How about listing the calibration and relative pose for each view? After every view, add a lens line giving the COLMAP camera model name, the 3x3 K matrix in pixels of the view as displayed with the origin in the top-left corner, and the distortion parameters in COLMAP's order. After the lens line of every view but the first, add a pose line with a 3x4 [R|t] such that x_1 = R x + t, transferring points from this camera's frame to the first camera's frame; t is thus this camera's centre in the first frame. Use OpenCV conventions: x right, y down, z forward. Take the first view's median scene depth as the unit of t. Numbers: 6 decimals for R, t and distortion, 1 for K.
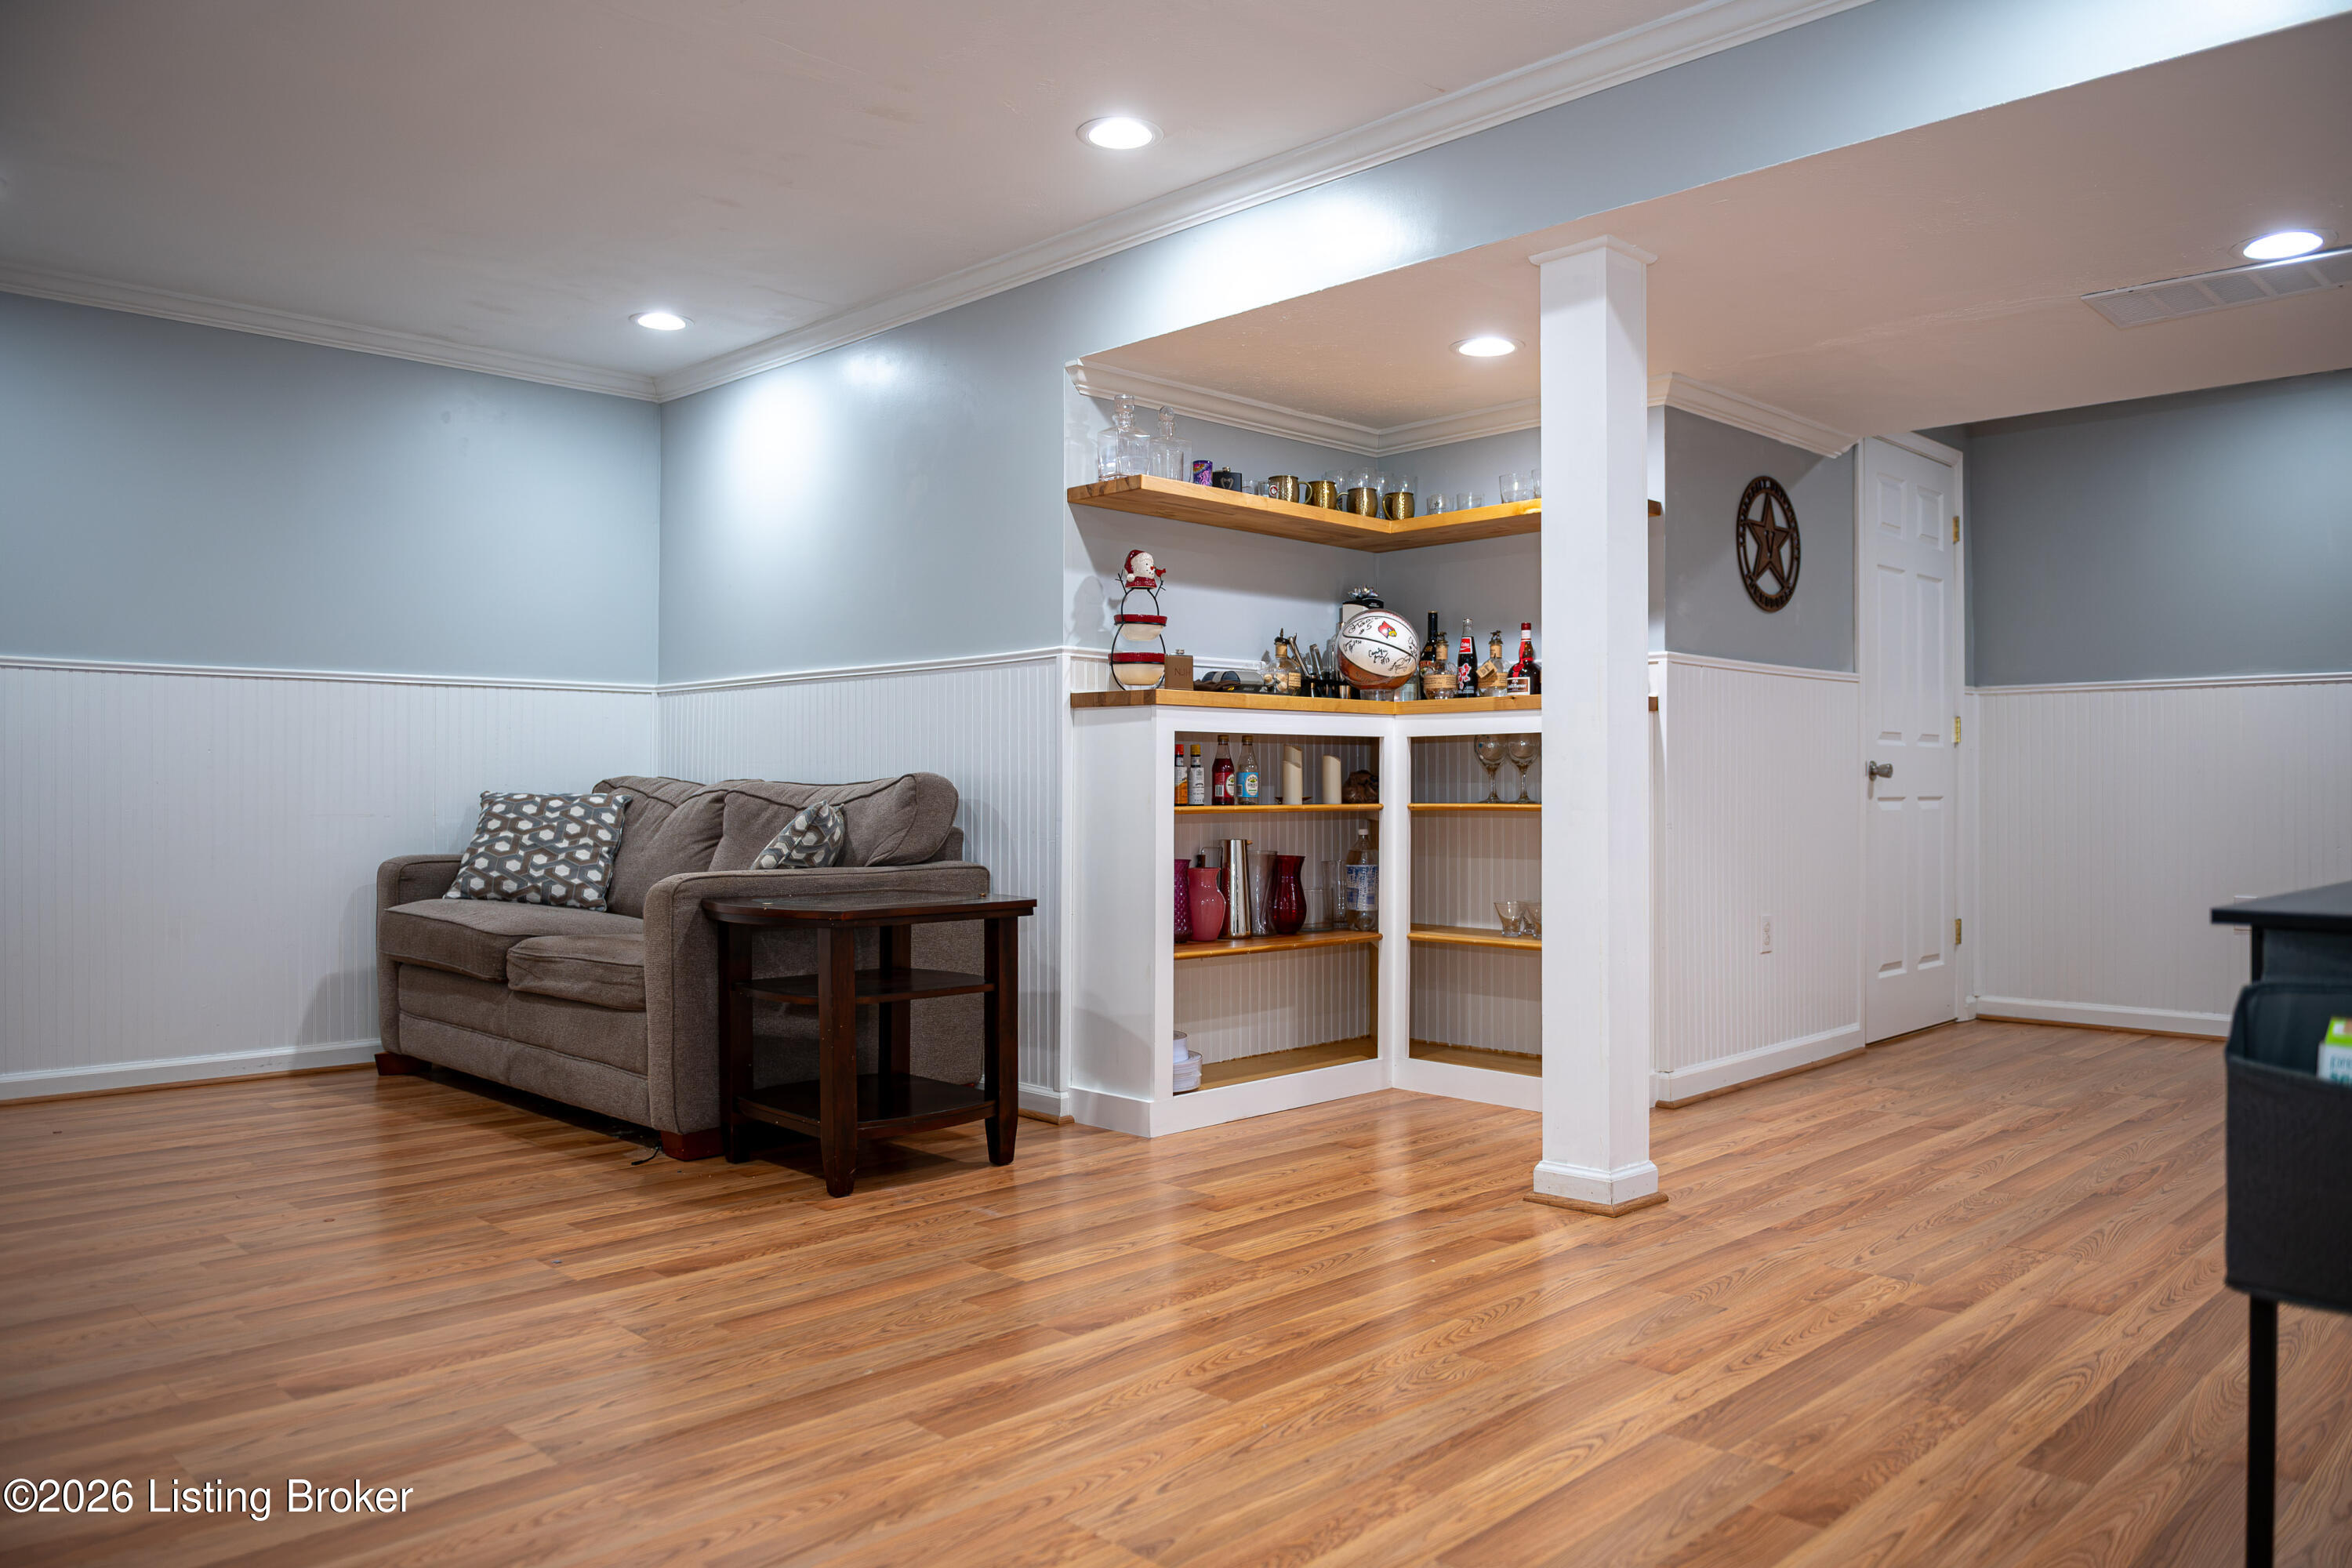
lens RADIAL K [[1699.2, 0, 1176.0], [0, 1699.2, 784.0], [0, 0, 1]] dist [-0.038303, -0.006586]
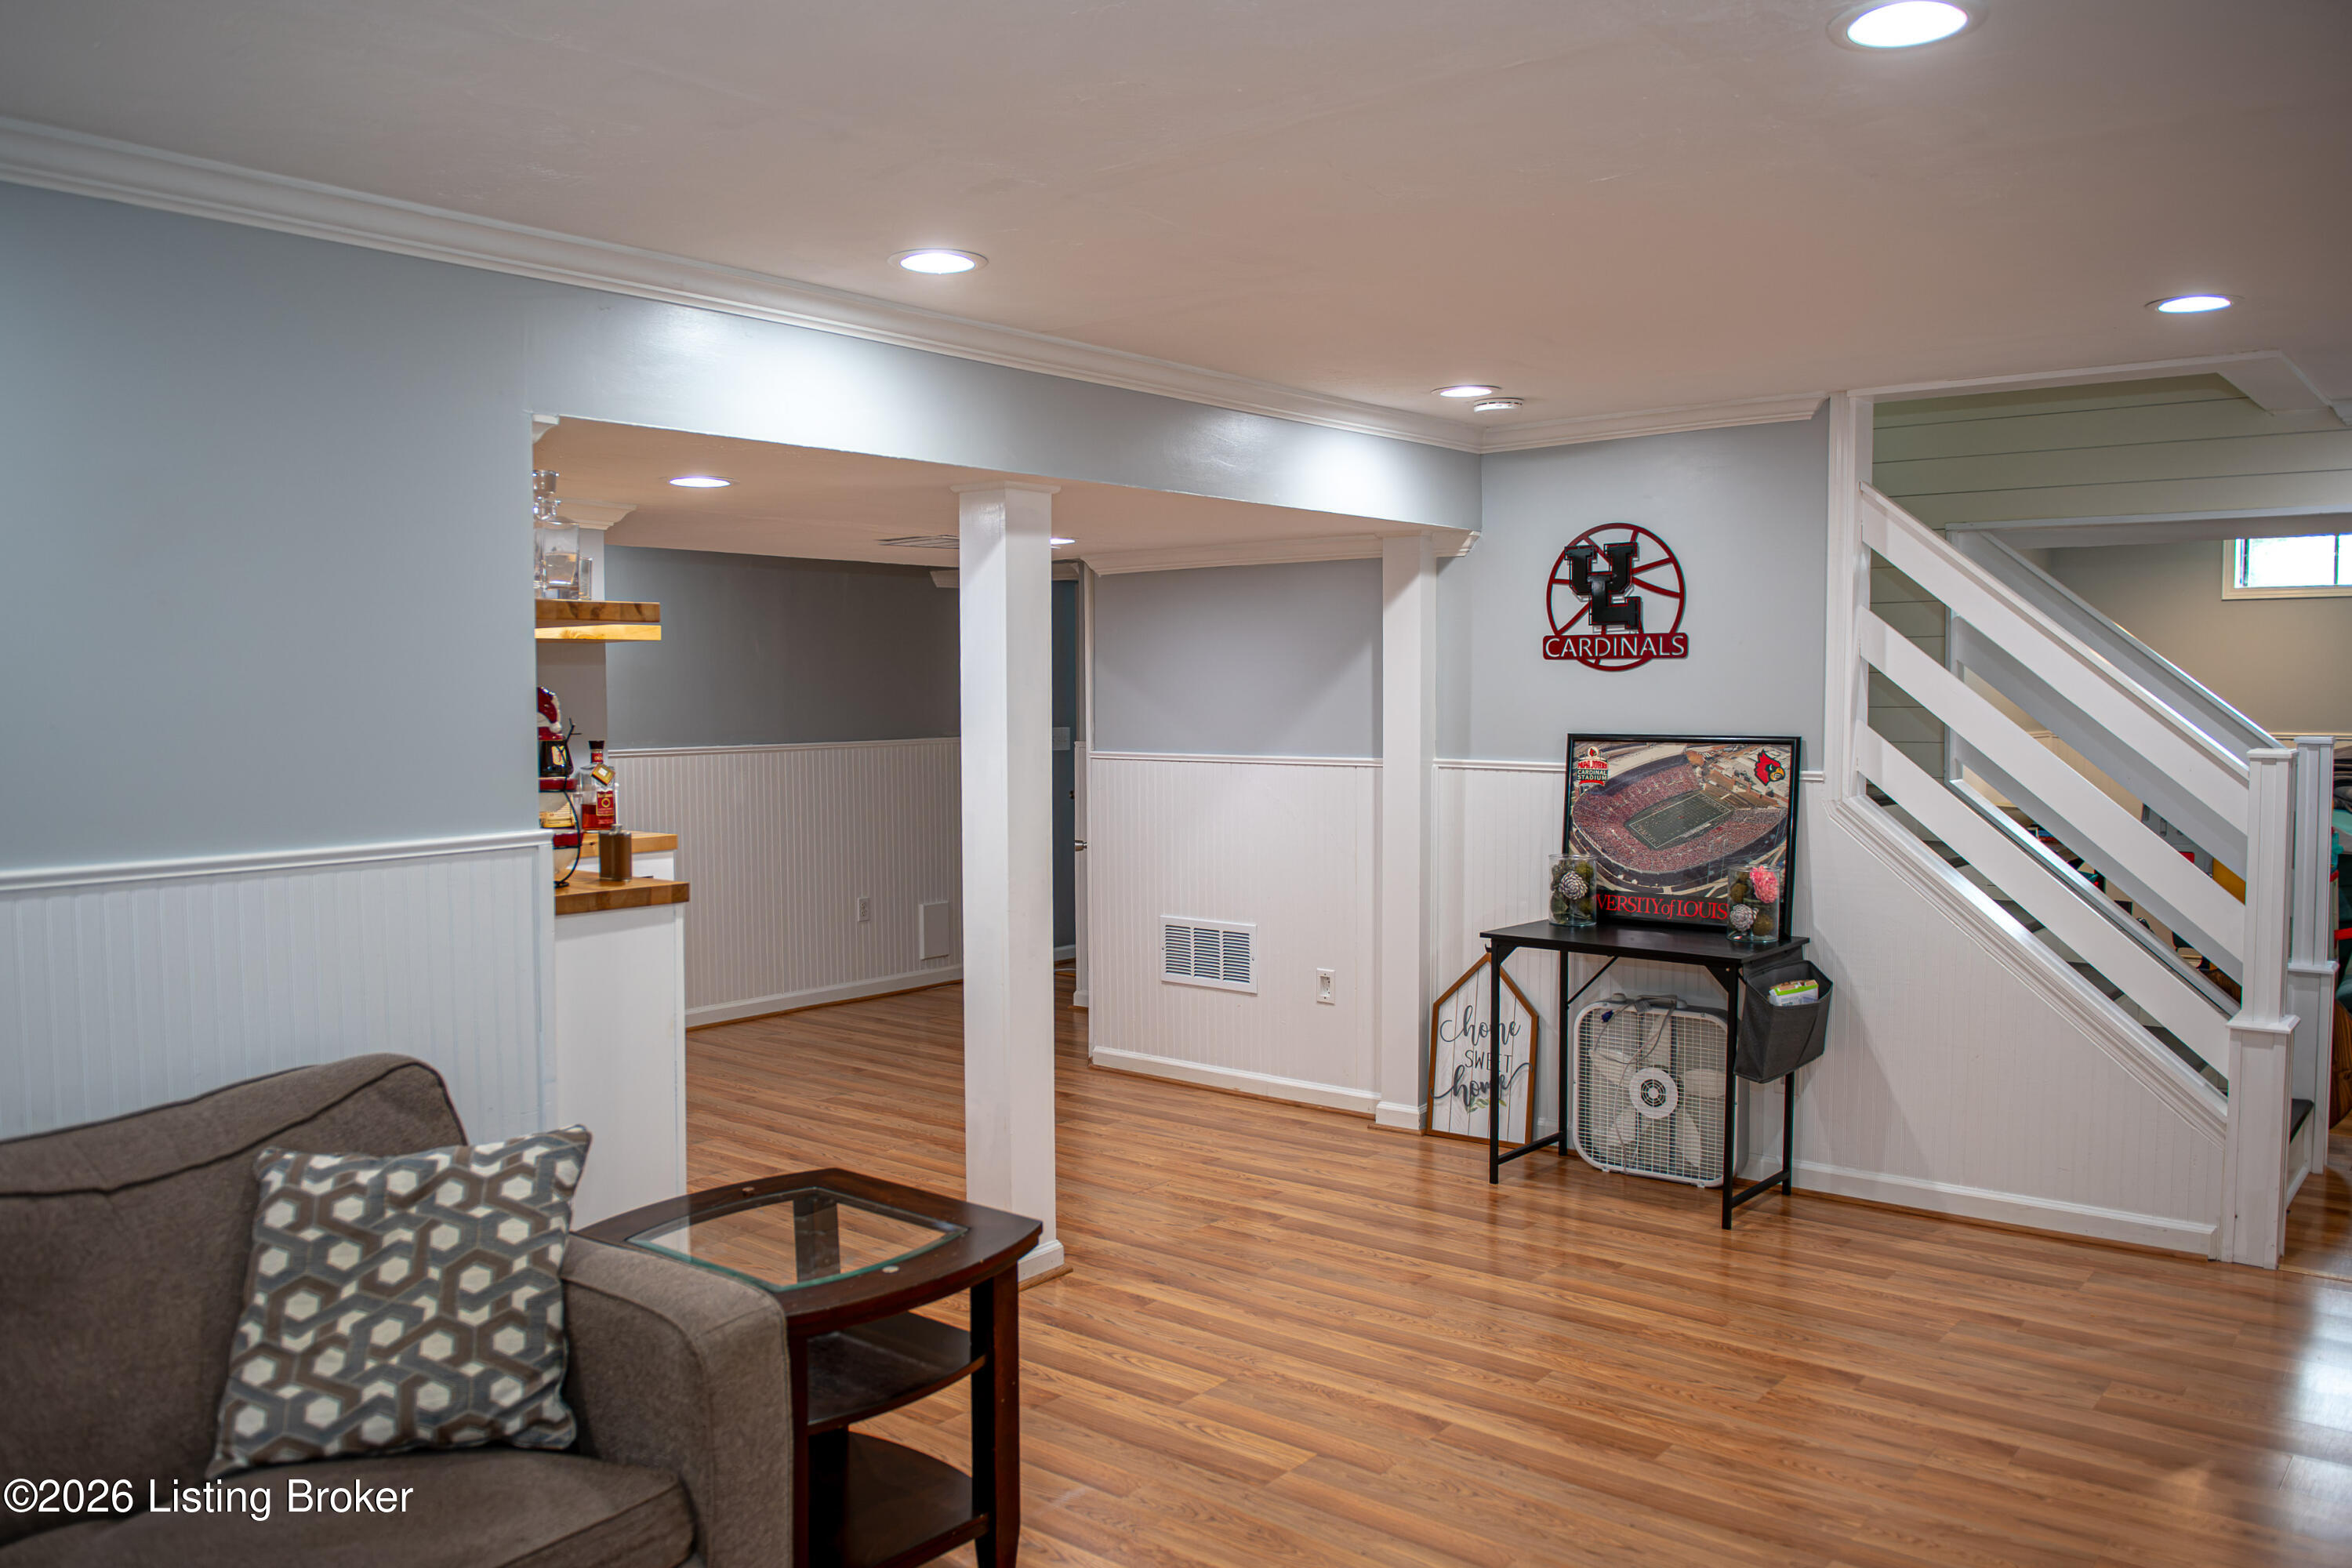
lens RADIAL K [[1737.3, 0, 1176.0], [0, 1737.3, 784.0], [0, 0, 1]] dist [-0.042711, -0.002458]
pose [[-0.127831, -0.046437, 0.990708, -1.193085], [-0.008421, 0.998918, 0.045735, -0.200921], [-0.991760, -0.002497, -0.128084, 1.249016]]
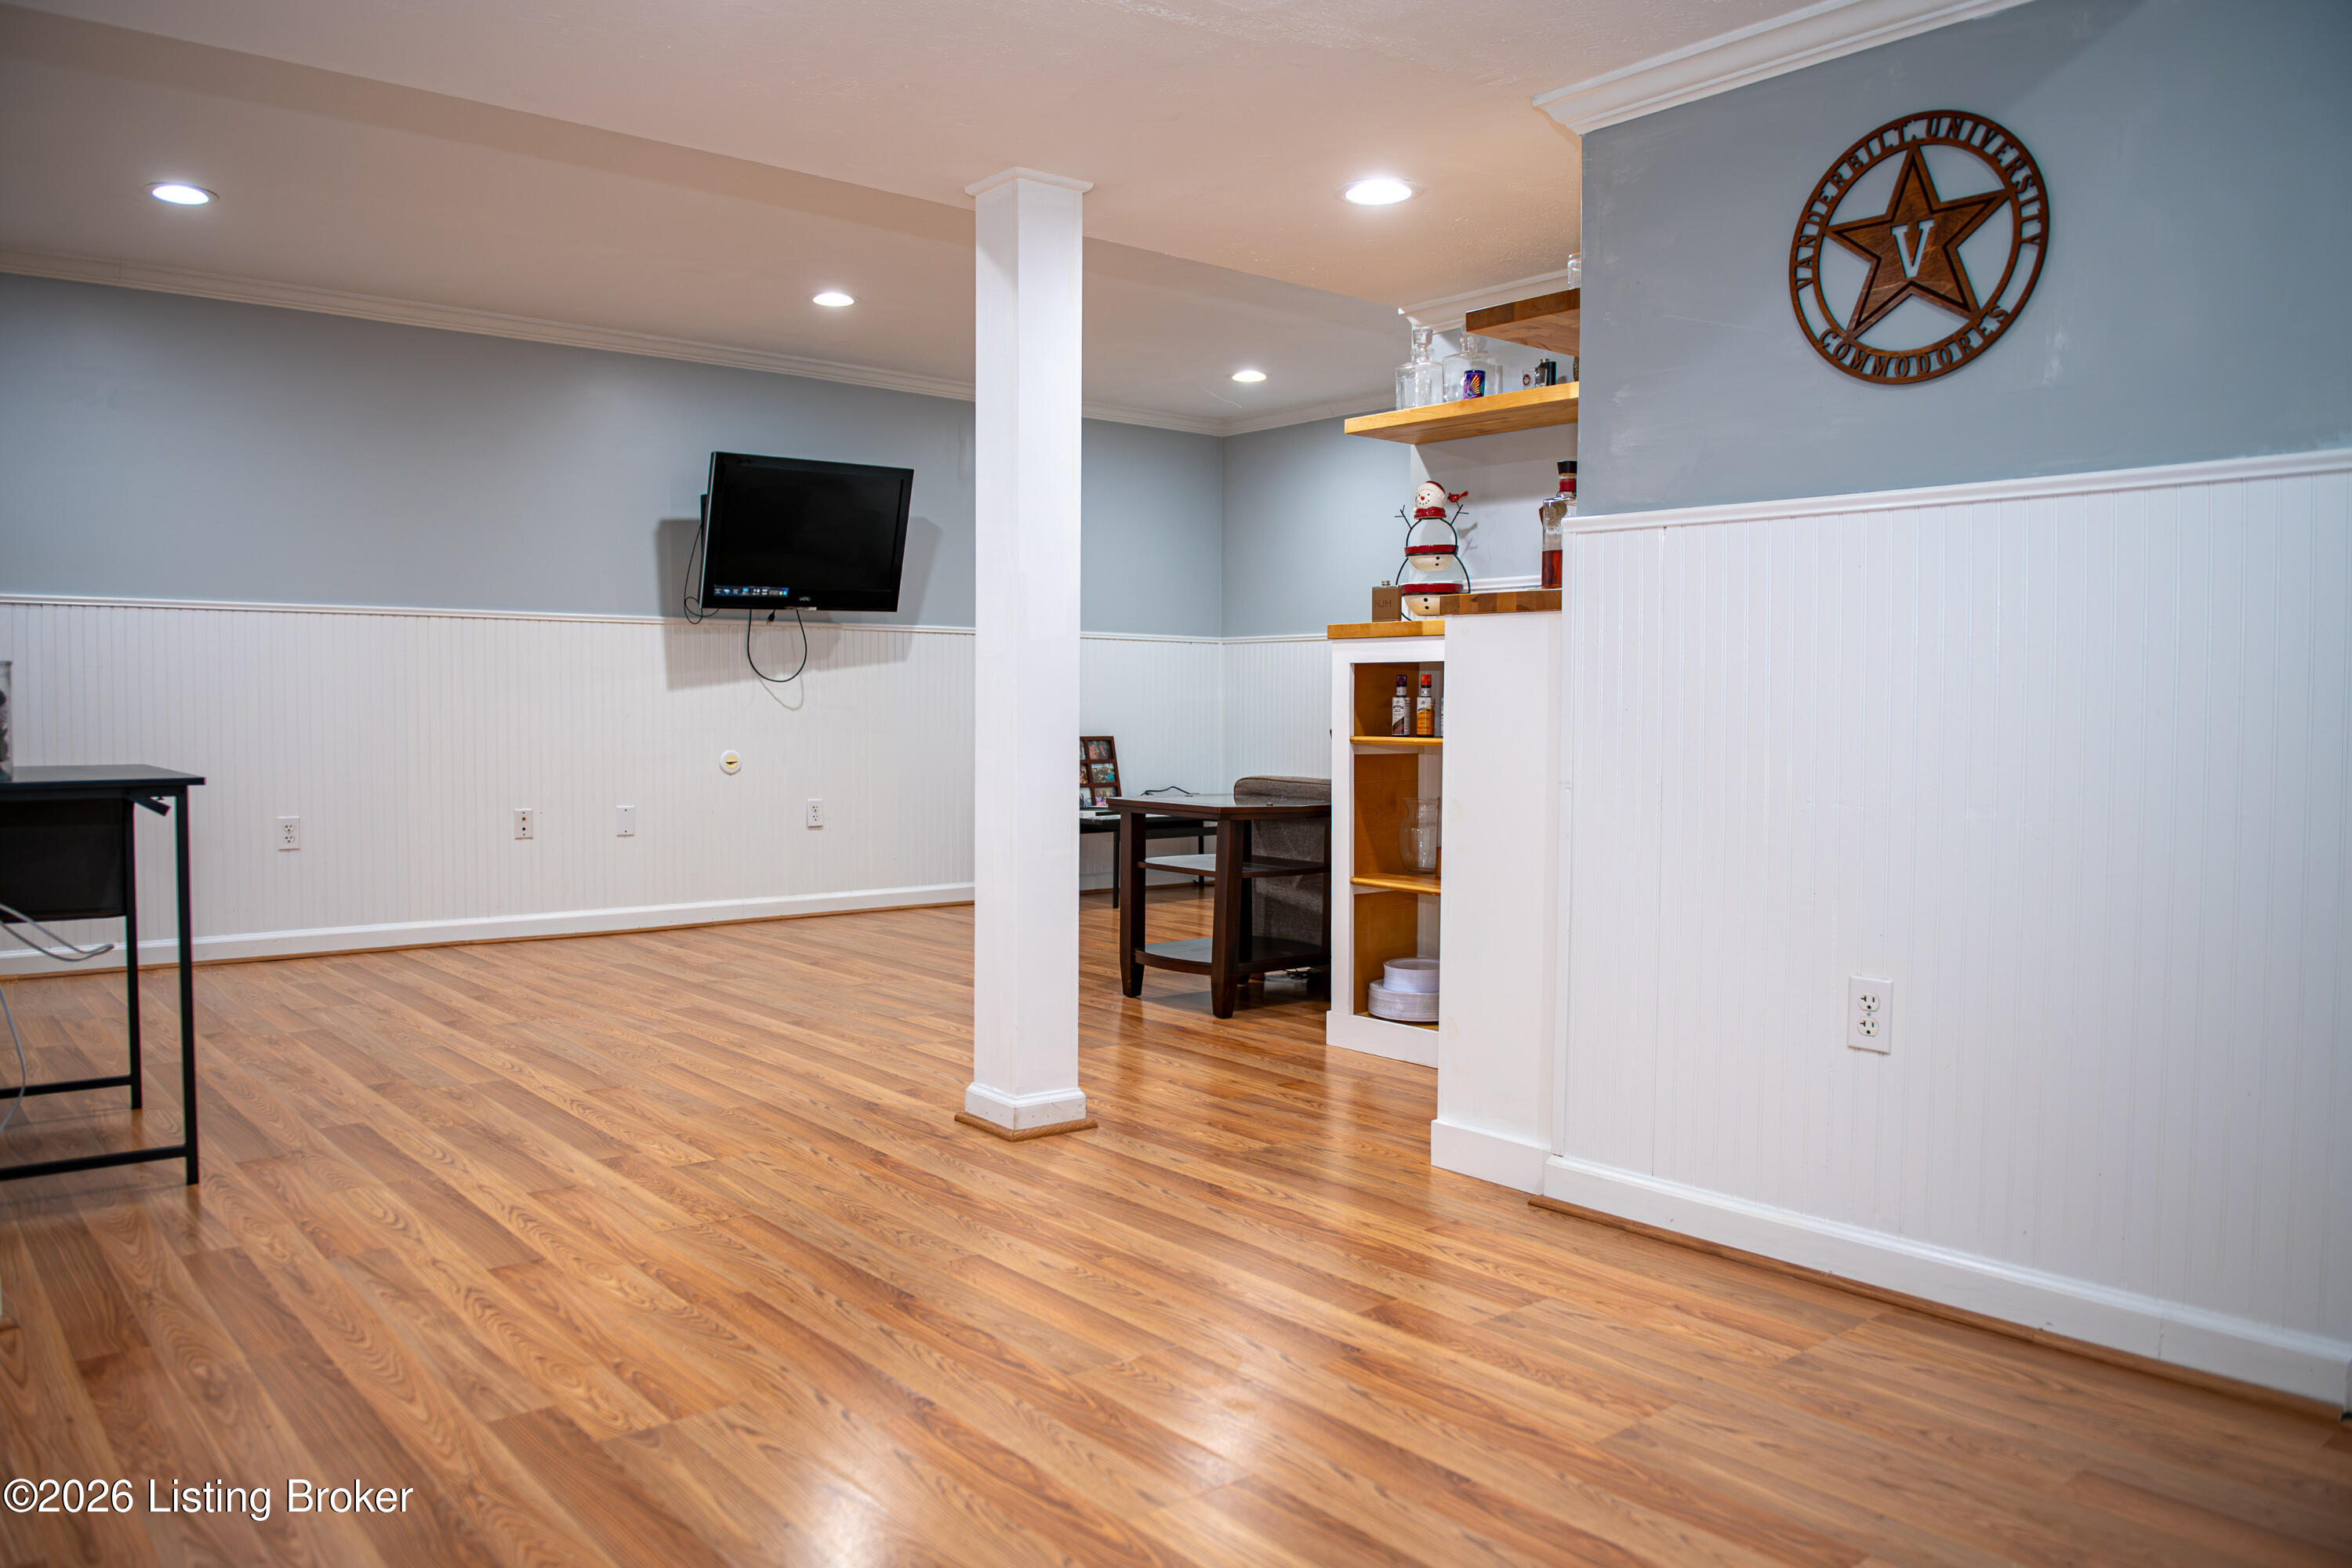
lens RADIAL K [[1699.2, 0, 1176.0], [0, 1699.2, 784.0], [0, 0, 1]] dist [-0.038303, -0.006586]
pose [[-0.085396, 0.064036, -0.994287, 1.518185], [0.000771, 0.997936, 0.064204, -0.034580], [0.996347, 0.004716, -0.085269, 1.413398]]
